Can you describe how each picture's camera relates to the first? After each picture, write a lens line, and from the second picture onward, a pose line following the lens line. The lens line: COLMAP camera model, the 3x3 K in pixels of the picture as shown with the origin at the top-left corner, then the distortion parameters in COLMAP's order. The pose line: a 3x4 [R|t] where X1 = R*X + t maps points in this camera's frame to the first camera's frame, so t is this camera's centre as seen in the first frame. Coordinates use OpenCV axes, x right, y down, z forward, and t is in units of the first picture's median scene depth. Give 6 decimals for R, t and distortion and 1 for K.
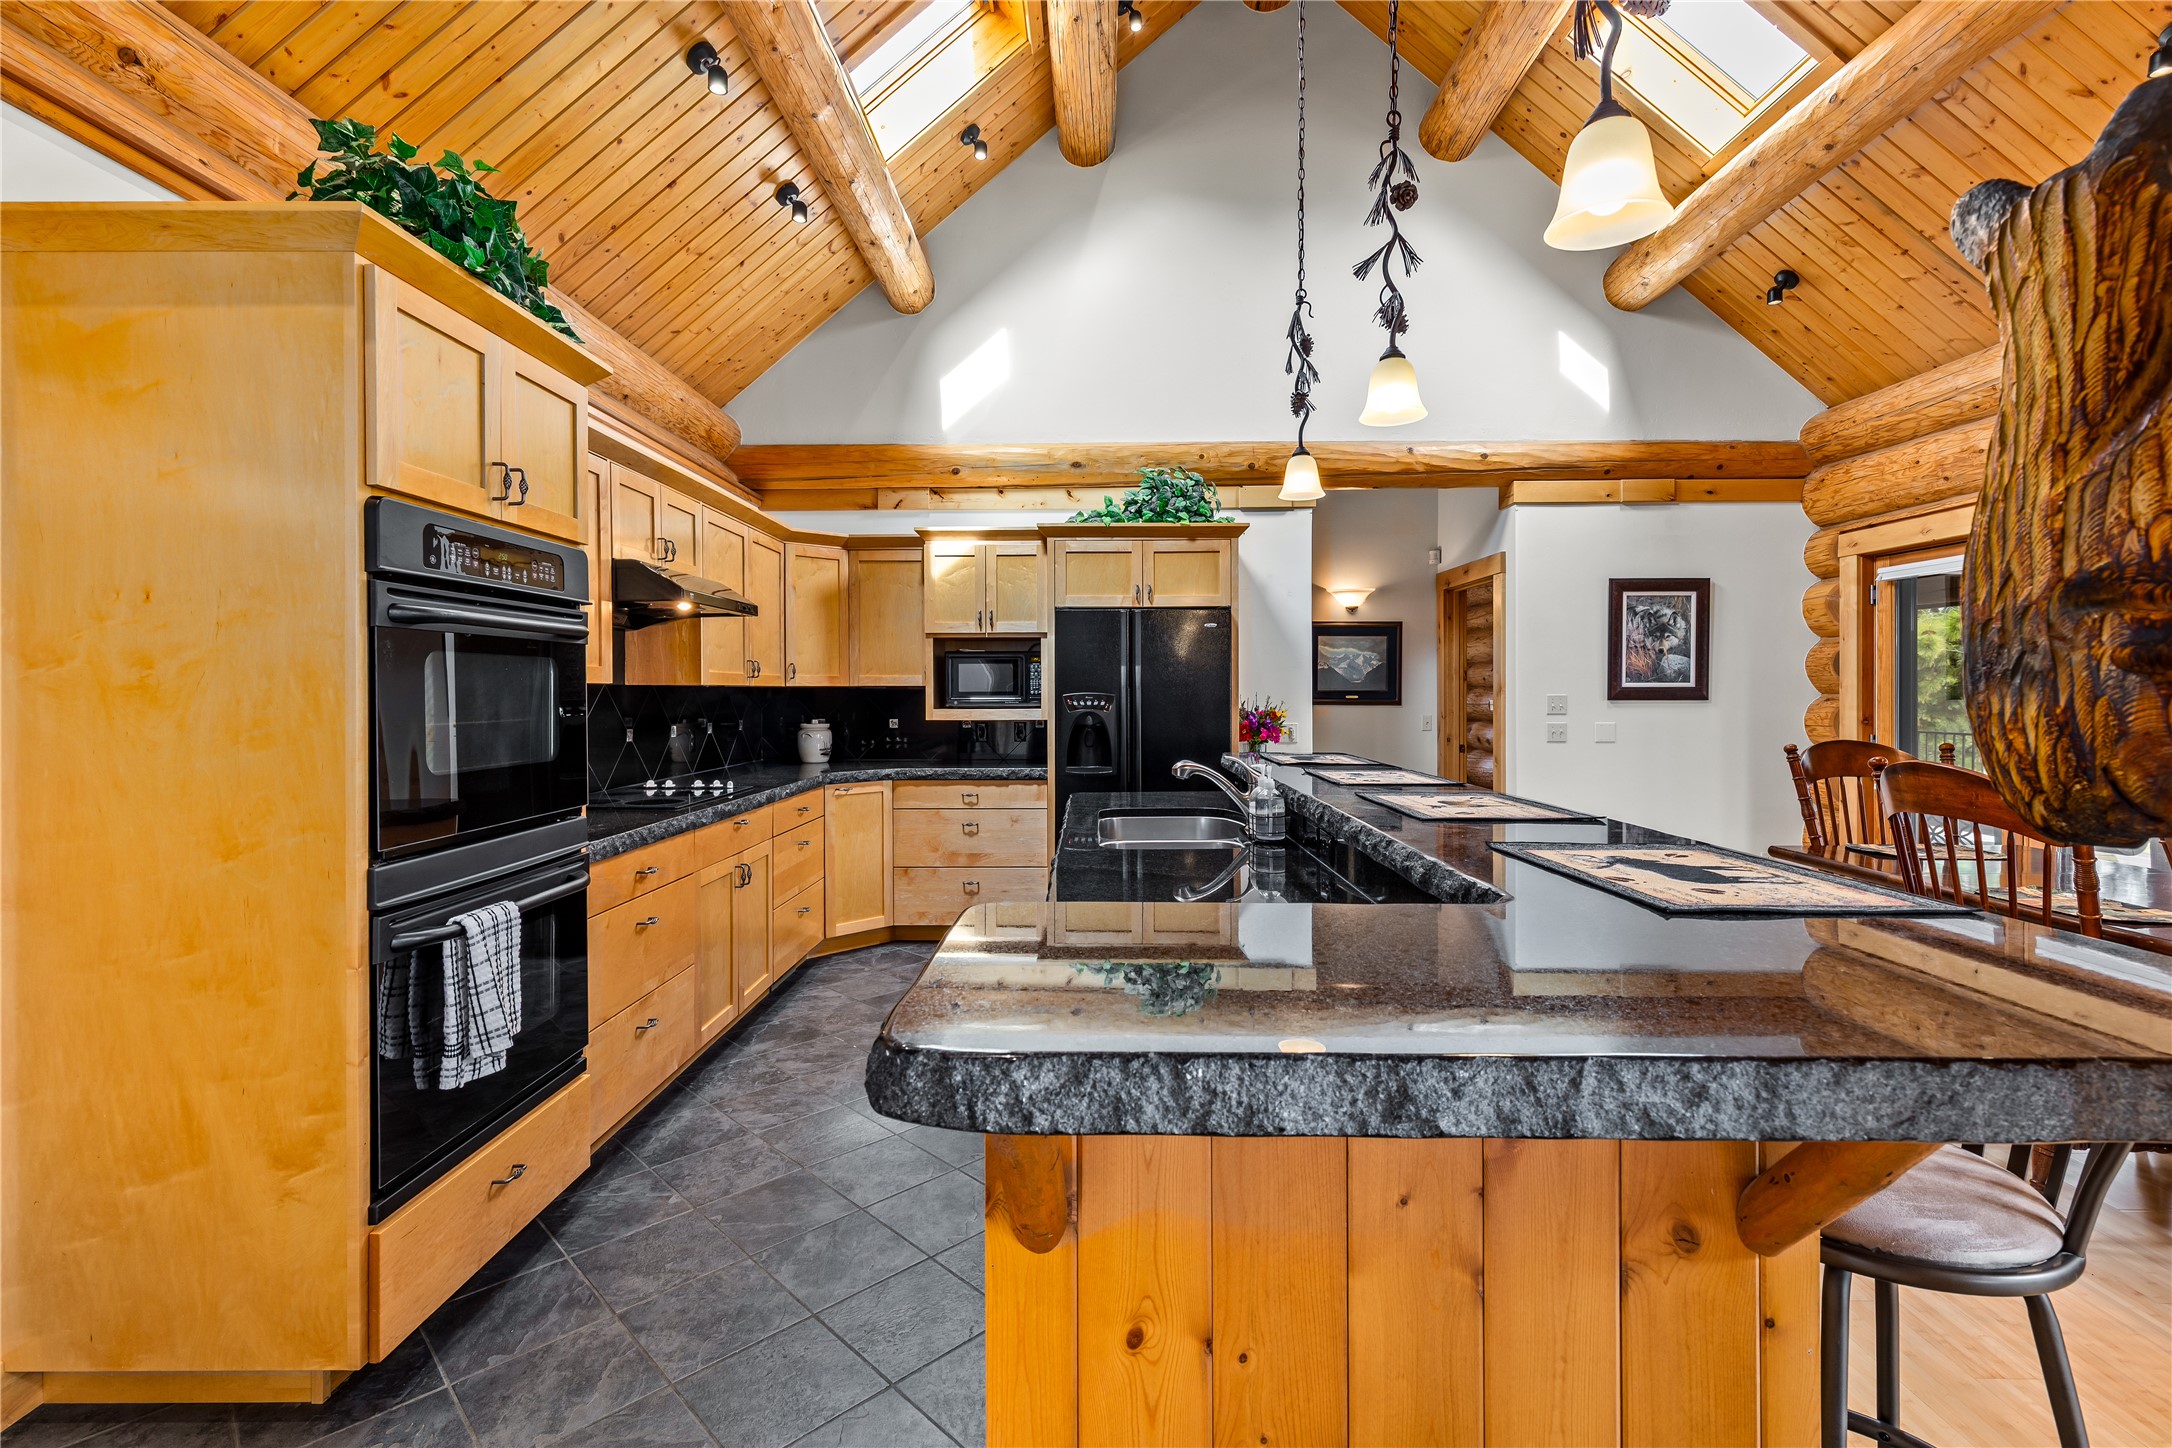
lens RADIAL K [[1009.2, 0, 1086.7], [0, 1009.2, 707.1], [0, 0, 1]] dist [0.005371, -0.000936]
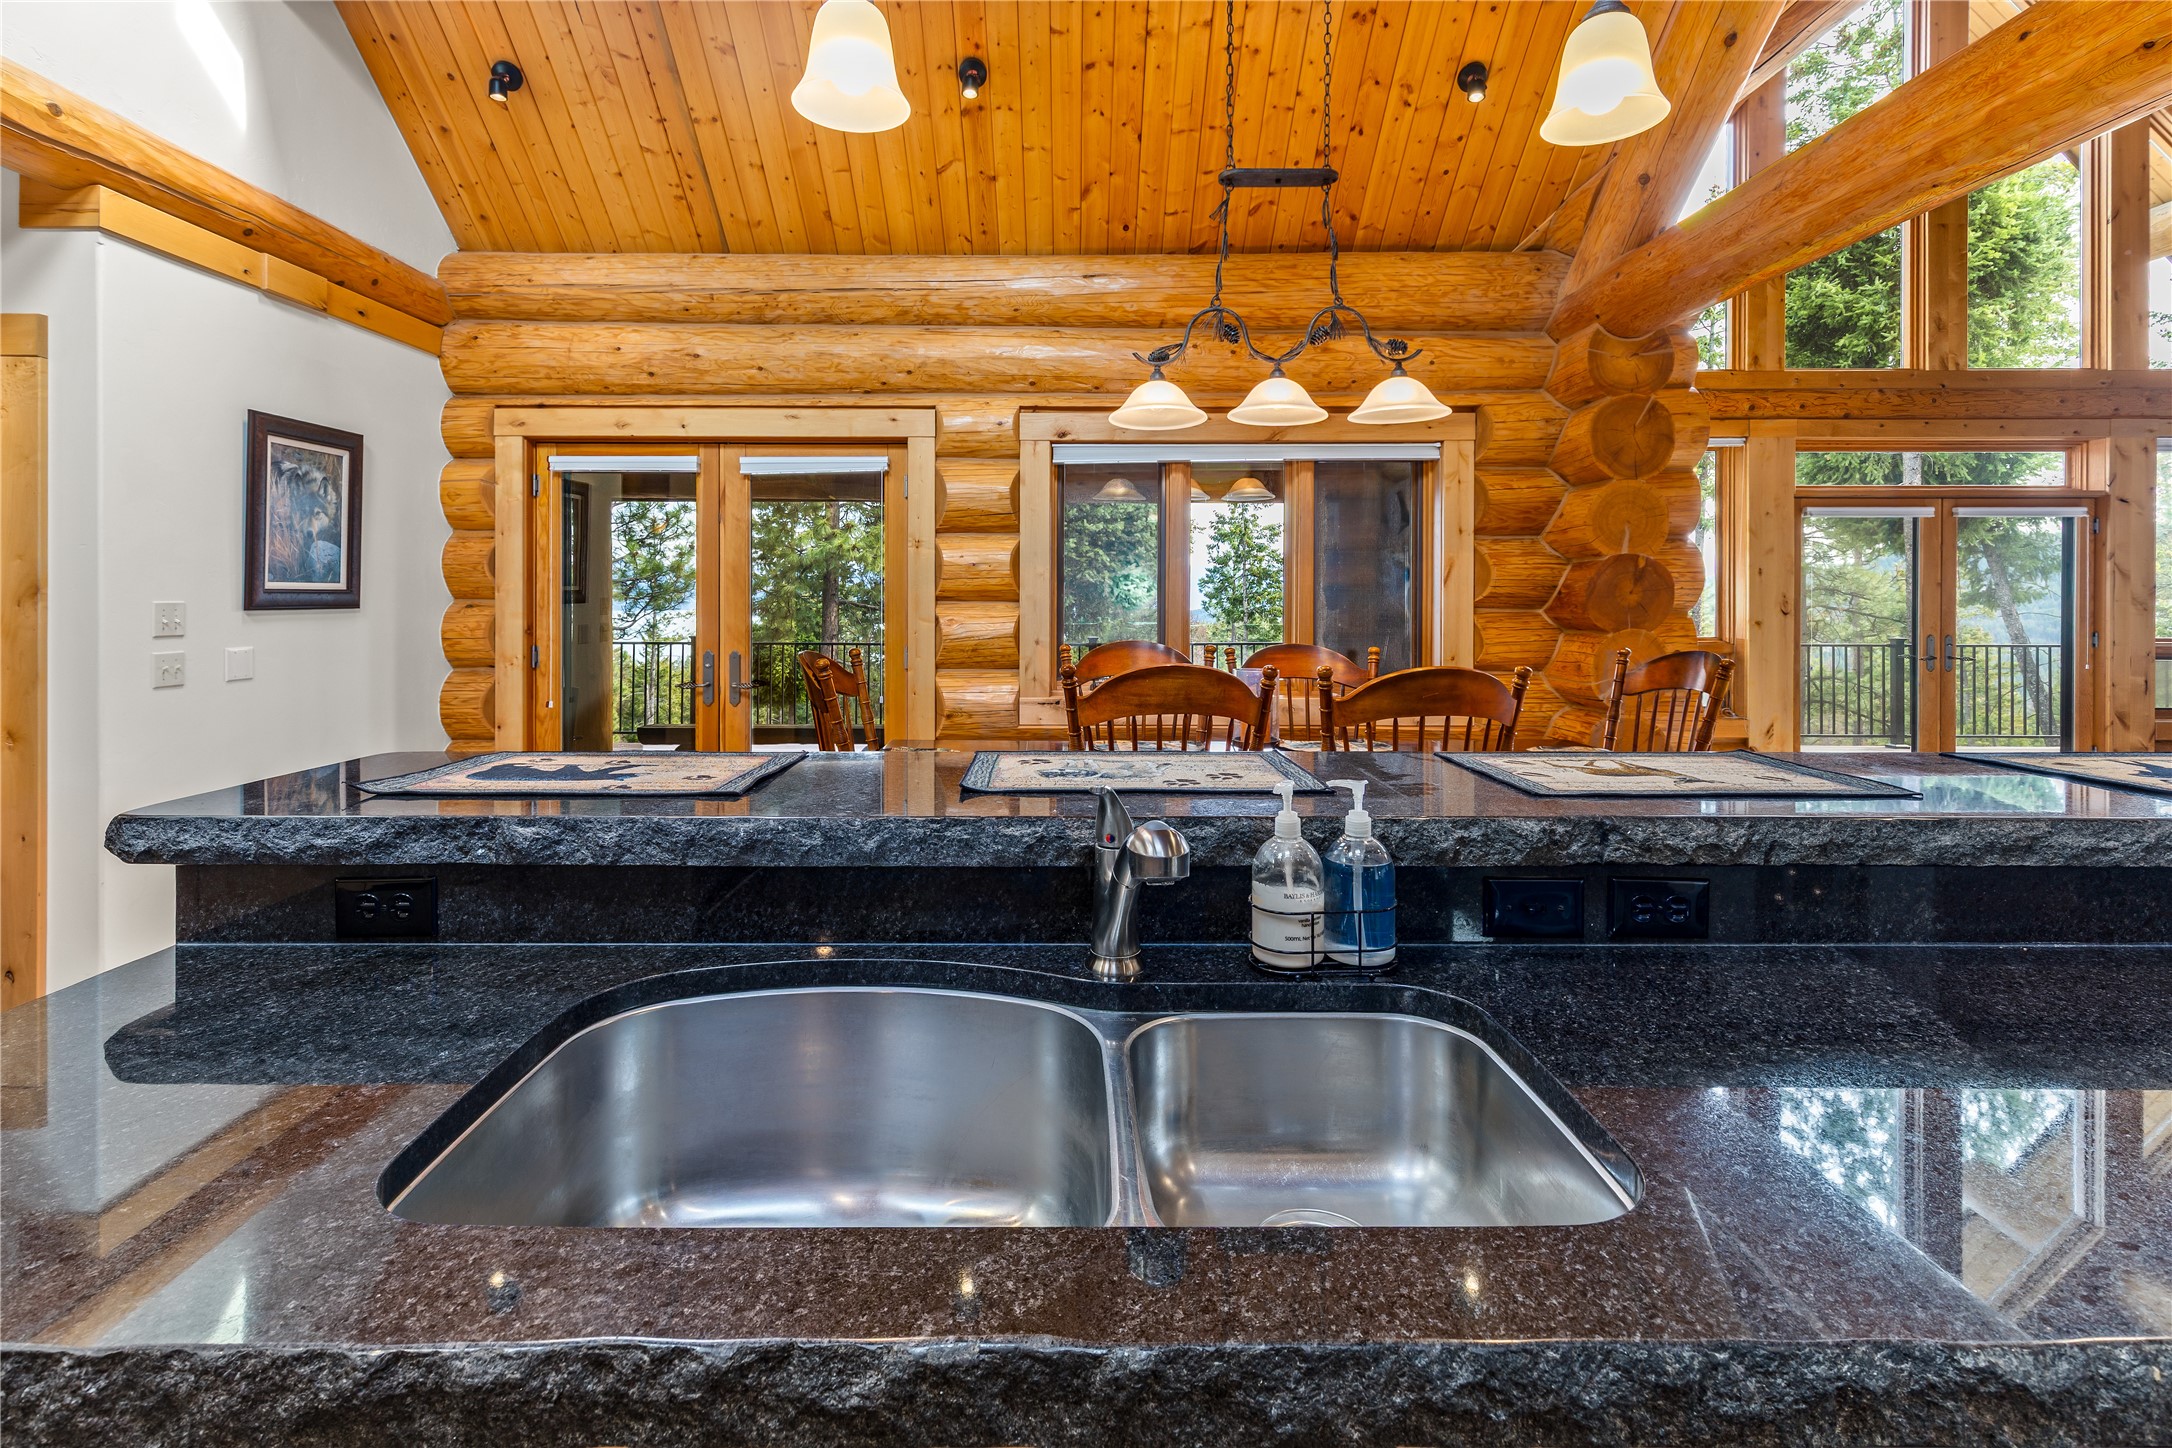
lens RADIAL K [[1009.2, 0, 1089.2], [0, 1009.2, 594.7], [0, 0, 1]] dist [0.005371, -0.000936]
pose [[-0.011012, 0.000417, 0.999939, -0.094784], [0.015552, 0.999879, -0.000246, -0.008525], [-0.999818, 0.015549, -0.011018, 0.506406]]
